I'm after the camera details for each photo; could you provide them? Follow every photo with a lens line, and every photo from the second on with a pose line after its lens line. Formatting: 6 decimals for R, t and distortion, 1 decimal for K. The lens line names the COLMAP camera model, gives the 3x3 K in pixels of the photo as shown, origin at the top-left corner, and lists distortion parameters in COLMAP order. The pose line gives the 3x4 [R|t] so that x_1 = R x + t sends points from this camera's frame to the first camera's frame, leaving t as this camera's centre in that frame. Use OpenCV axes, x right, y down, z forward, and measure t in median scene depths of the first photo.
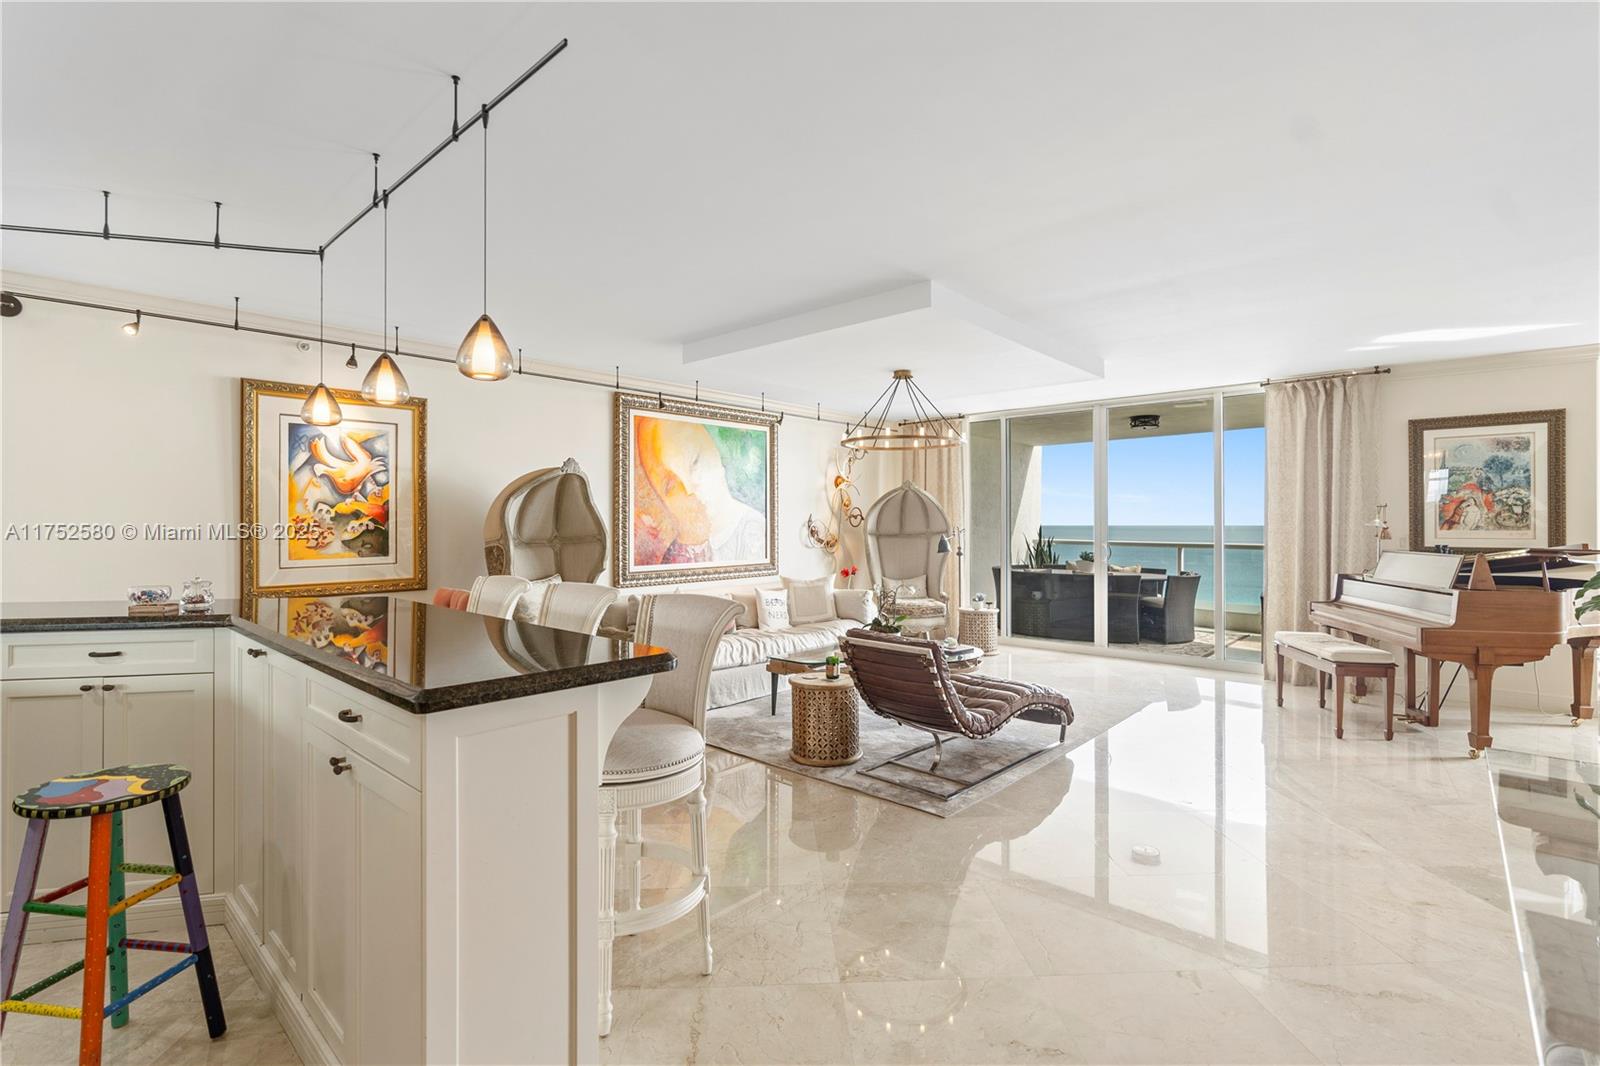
lens RADIAL K [[730.0, 0, 803.7], [0, 730.0, 522.8], [0, 0, 1]] dist [0.000870, 0.000658]
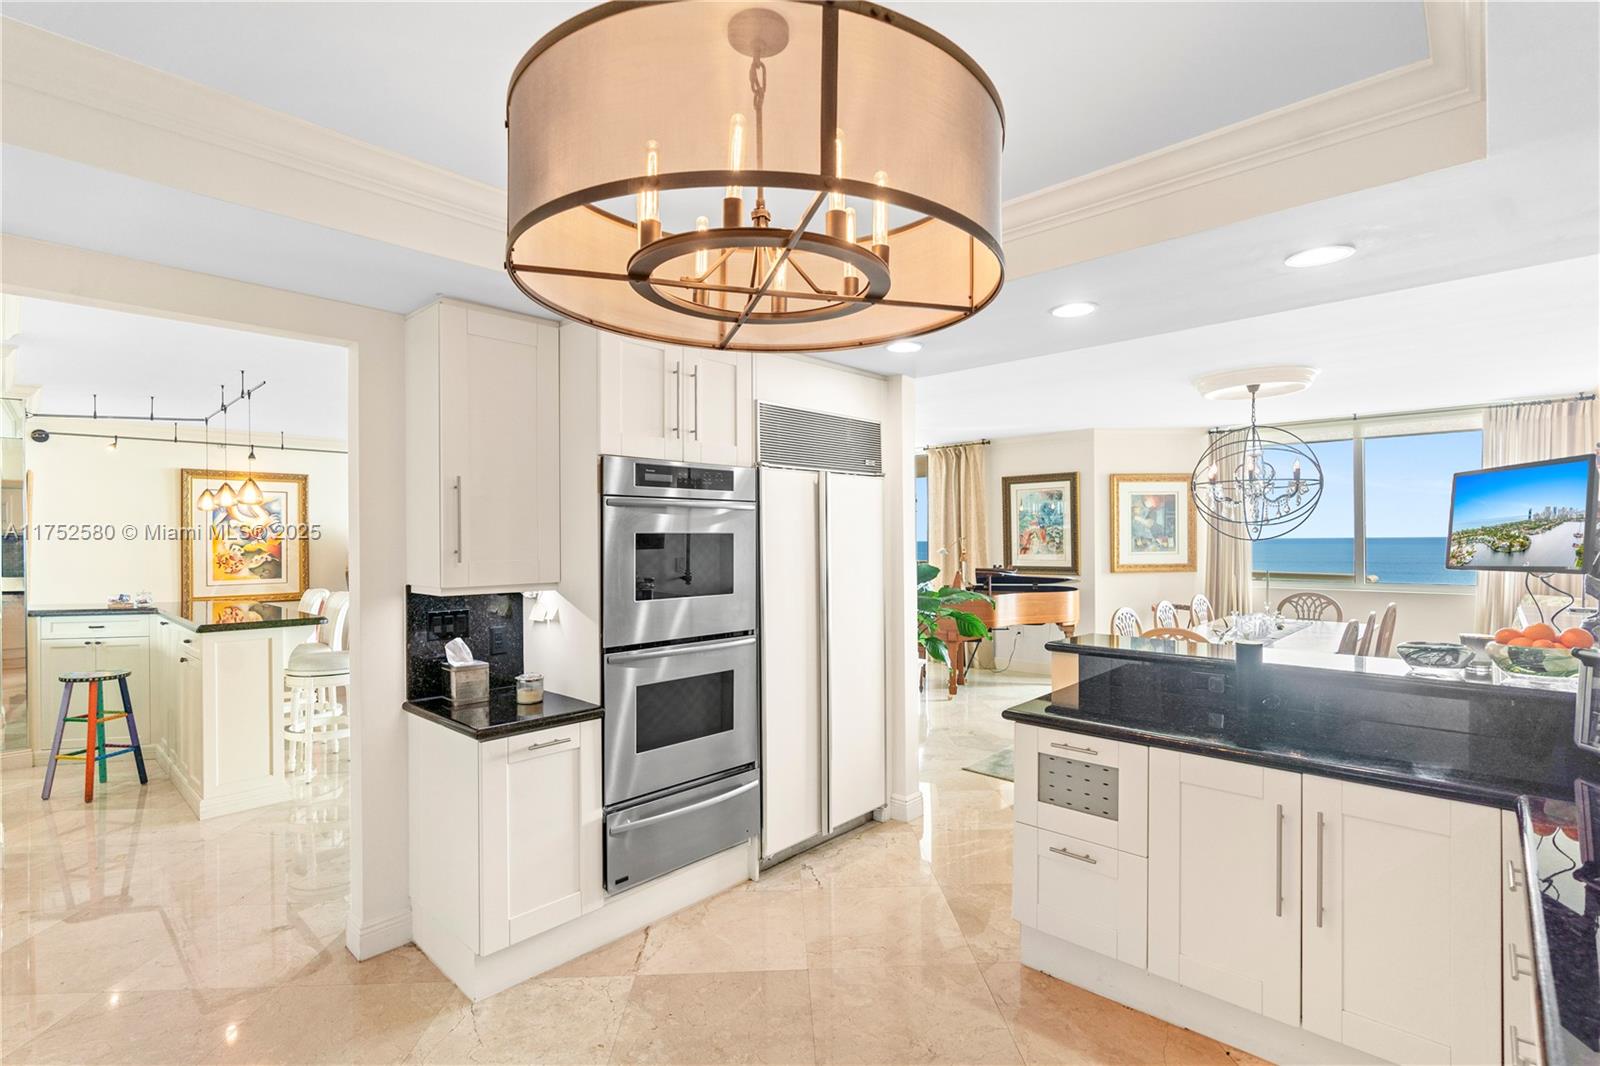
lens RADIAL K [[757.1, 0, 807.4], [0, 757.1, 540.2], [0, 0, 1]] dist [0.006746, 0.000487]
pose [[0.999781, -0.008218, -0.019266, 0.582325], [0.008234, 0.999966, 0.000767, -0.026661], [0.019259, -0.000925, 0.999814, -0.591300]]
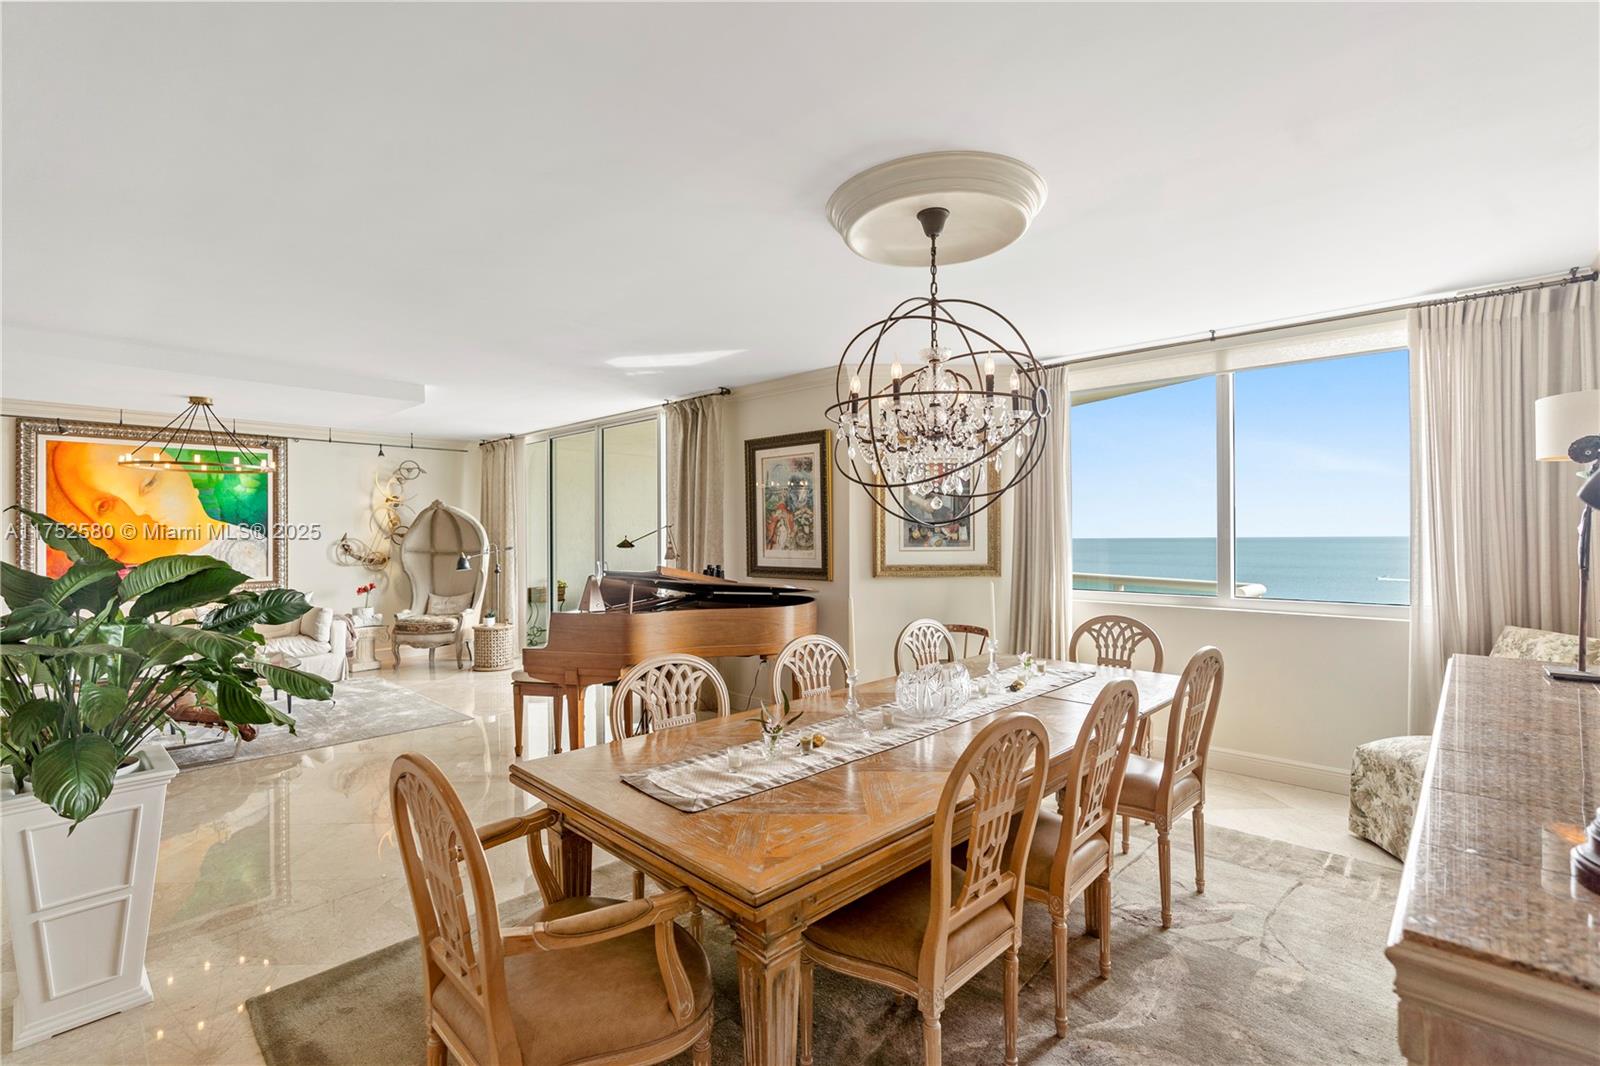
lens RADIAL K [[730.0, 0, 803.7], [0, 730.0, 522.8], [0, 0, 1]] dist [0.000870, 0.000658]
pose [[0.999041, -0.002207, -0.043720, 1.164009], [0.001386, 0.999822, -0.018793, -0.009448], [0.043754, 0.018714, 0.998867, -0.001035]]
